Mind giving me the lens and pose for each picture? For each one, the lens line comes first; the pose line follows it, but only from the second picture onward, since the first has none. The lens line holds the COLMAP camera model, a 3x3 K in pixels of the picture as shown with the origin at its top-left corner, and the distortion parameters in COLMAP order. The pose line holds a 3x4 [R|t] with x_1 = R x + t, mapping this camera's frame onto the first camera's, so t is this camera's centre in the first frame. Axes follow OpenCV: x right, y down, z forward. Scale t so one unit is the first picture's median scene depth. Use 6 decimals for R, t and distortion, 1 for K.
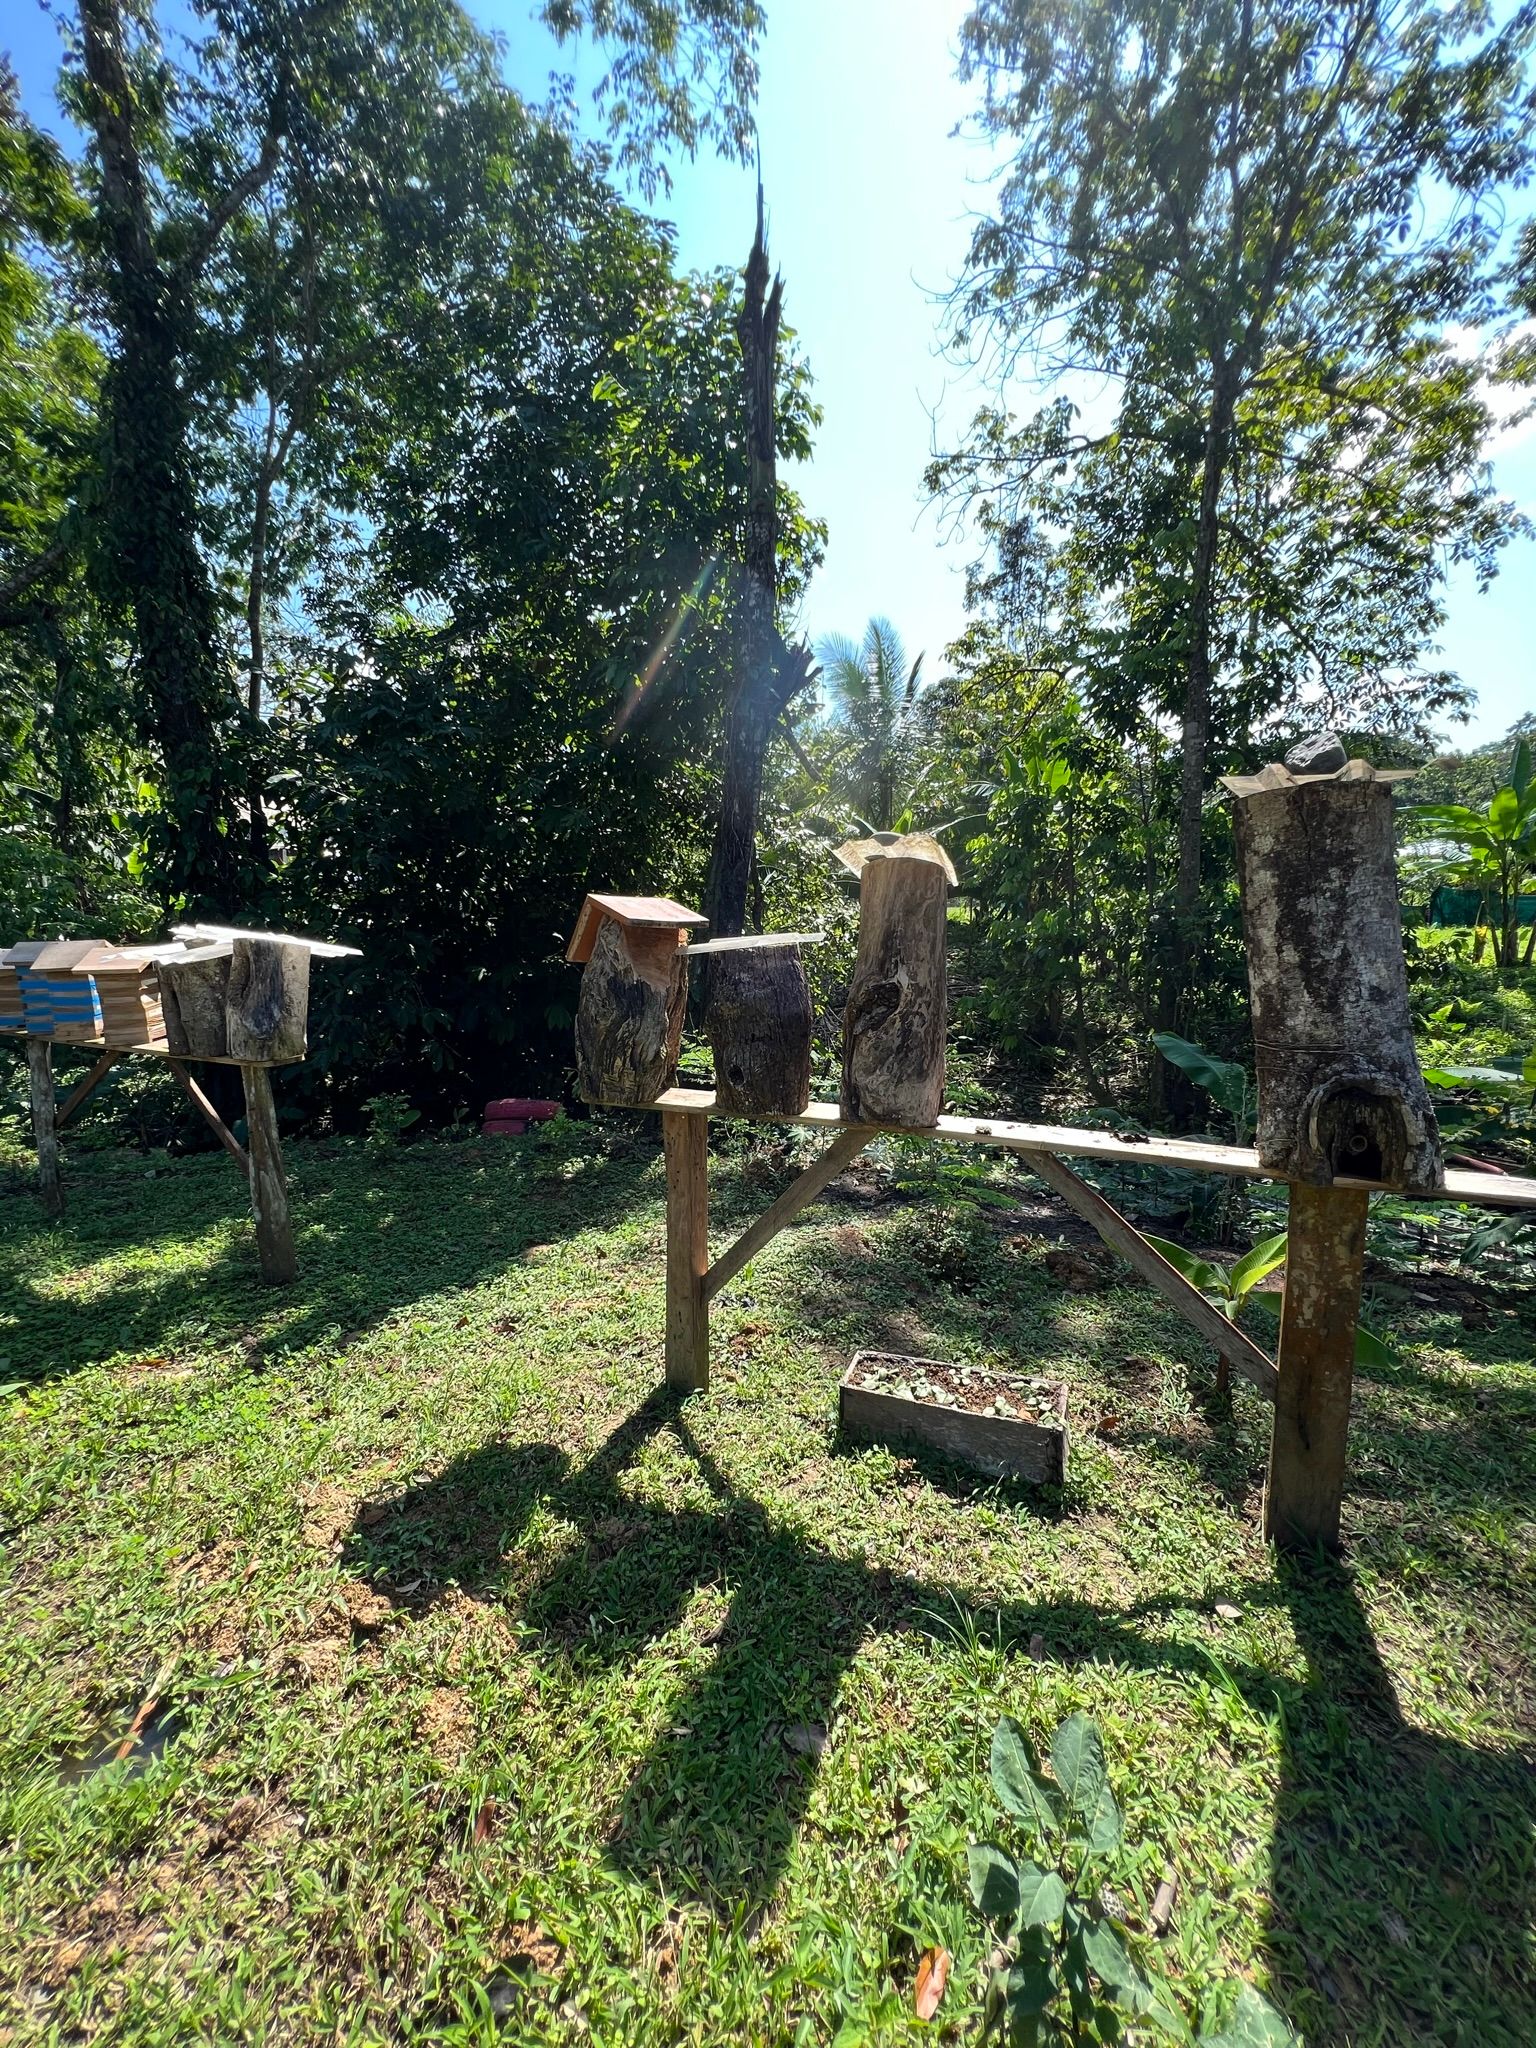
lens RADIAL K [[809.2, 0, 766.5], [0, 809.2, 1021.0], [0, 0, 1]] dist [-0.003076, -0.000161]
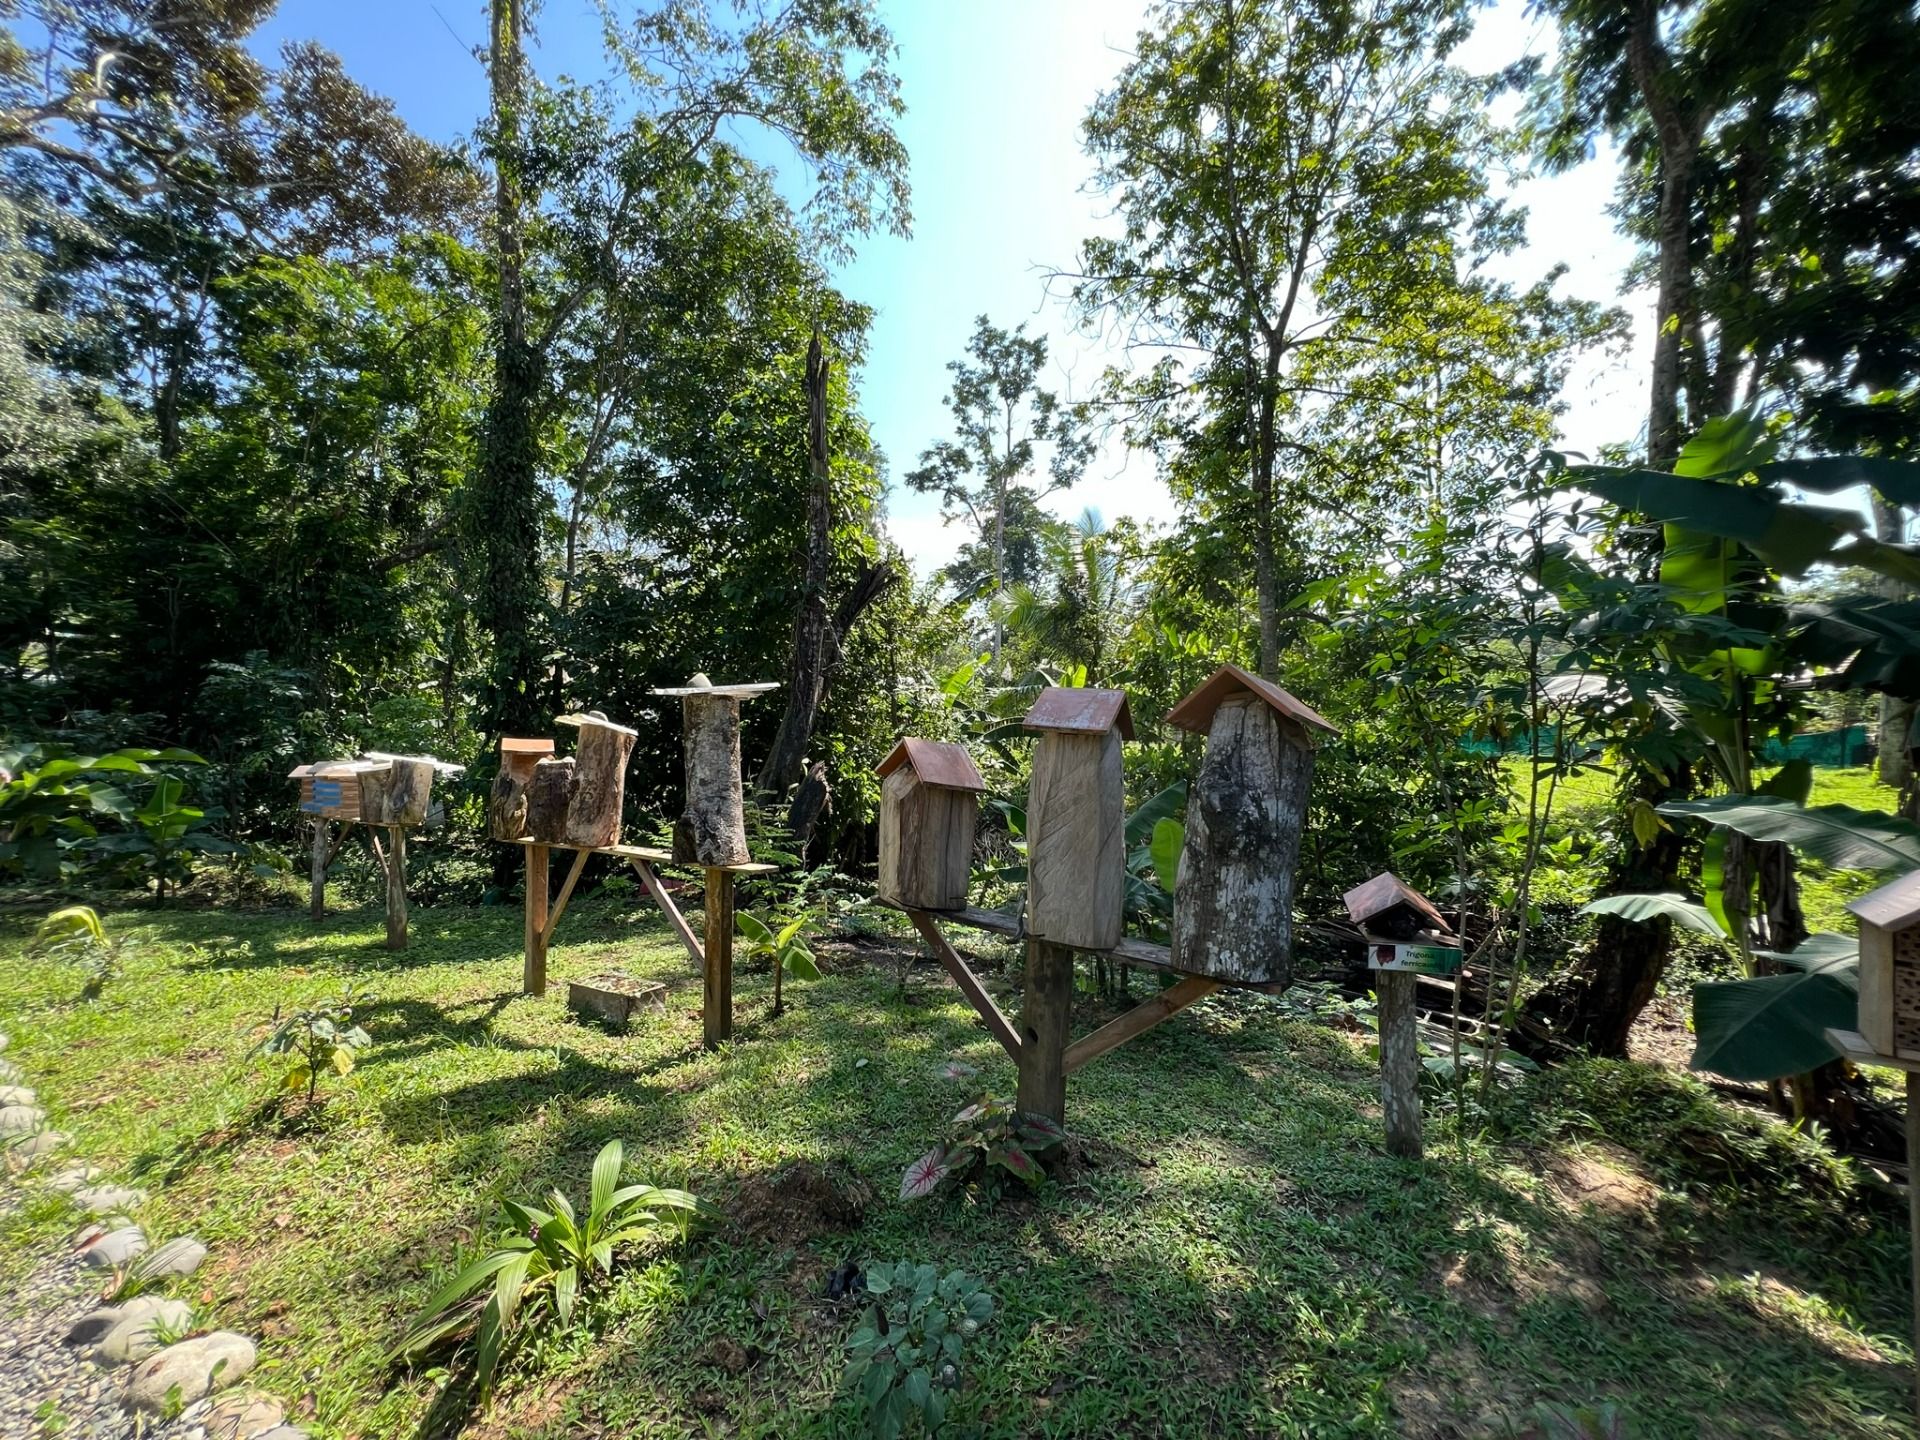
lens RADIAL K [[758.6, 0, 963.8], [0, 758.6, 718.1], [0, 0, 1]] dist [-0.003076, -0.000161]
pose [[0.987257, 0.000103, -0.159132, 0.246618], [-0.027547, 0.985013, -0.170268, 0.017883], [0.156729, 0.172482, 0.972464, -0.139464]]
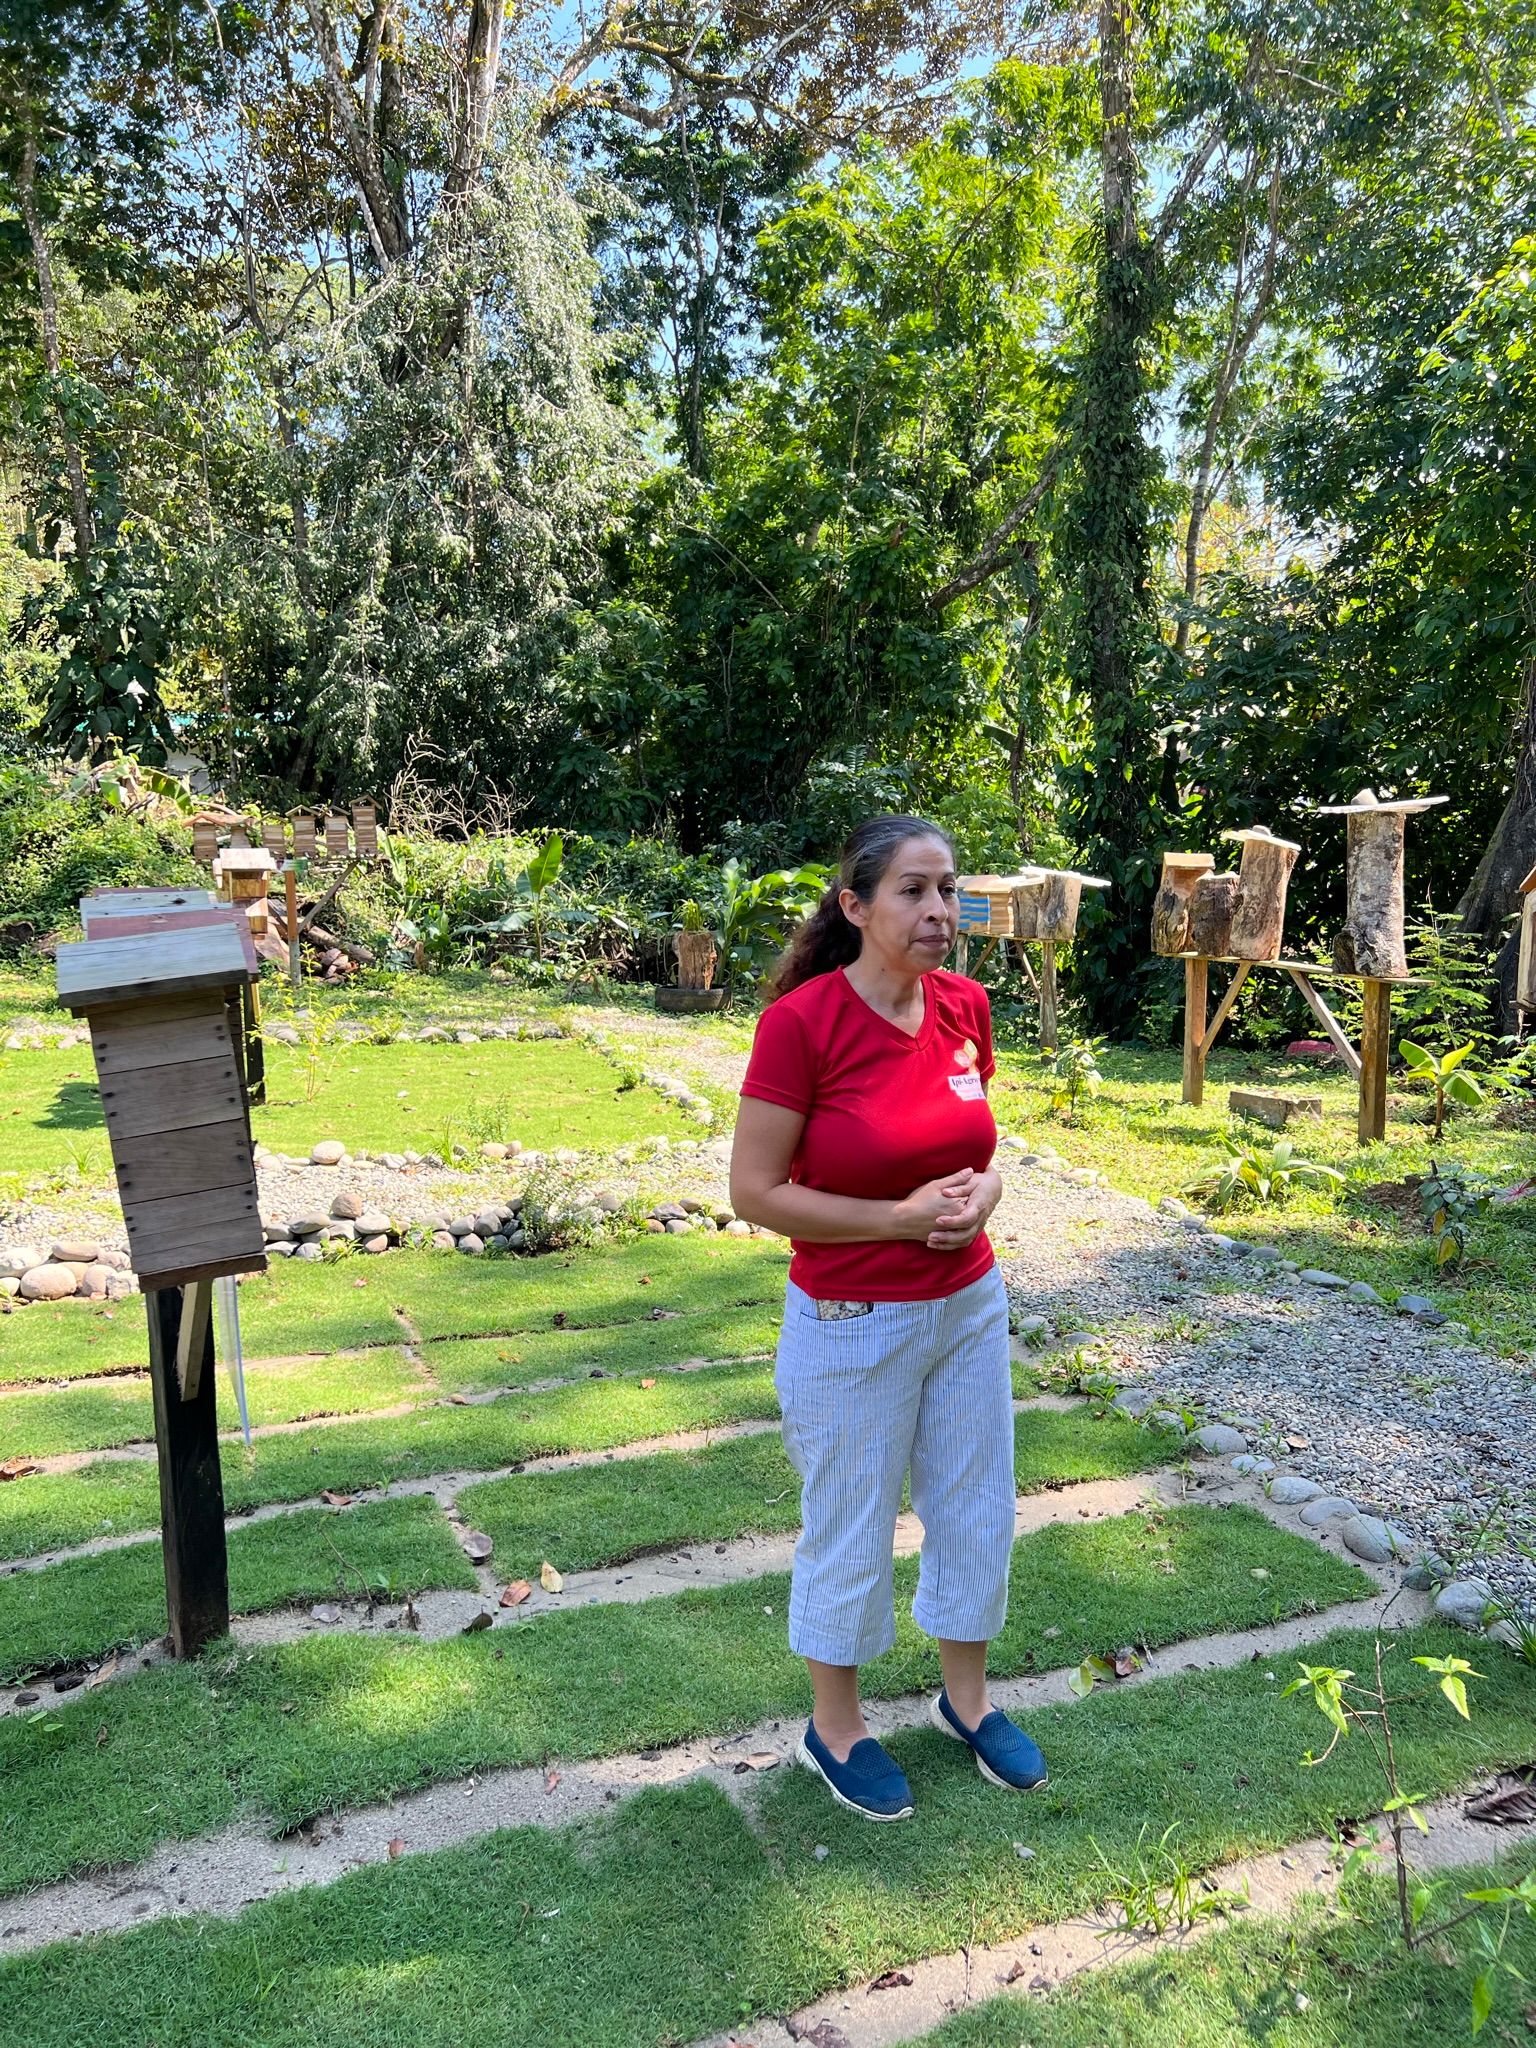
lens RADIAL K [[1550.3, 0, 768.5], [0, 1550.3, 1023.0], [0, 0, 1]] dist [0.025350, -0.006173]
pose [[0.639512, 0.091267, -0.763344, 0.428408], [-0.112011, 0.993394, 0.024932, 0.056329], [0.760577, 0.069559, 0.645511, -0.446116]]
